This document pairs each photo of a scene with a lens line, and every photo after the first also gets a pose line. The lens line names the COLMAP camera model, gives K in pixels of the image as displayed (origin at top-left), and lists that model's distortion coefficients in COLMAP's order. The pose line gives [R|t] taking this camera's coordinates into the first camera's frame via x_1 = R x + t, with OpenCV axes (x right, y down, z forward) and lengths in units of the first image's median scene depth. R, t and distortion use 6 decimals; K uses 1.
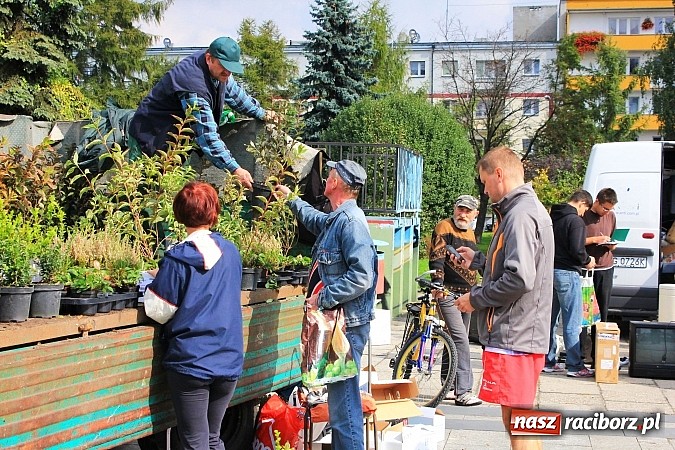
lens RADIAL K [[1432.4, 0, 337.5], [0, 1432.4, 225.0], [0, 0, 1]] dist [0.020545, 0.050106]
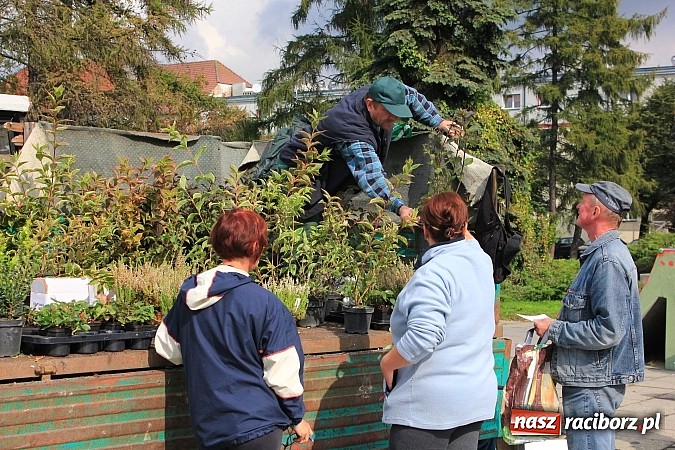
lens RADIAL K [[1432.4, 0, 337.5], [0, 1432.4, 225.0], [0, 0, 1]] dist [0.020545, 0.050106]
pose [[0.907872, 0.002146, -0.419242, 0.121132], [-0.010873, 0.999771, -0.018427, -0.001012], [0.419106, 0.021288, 0.907688, 0.095705]]
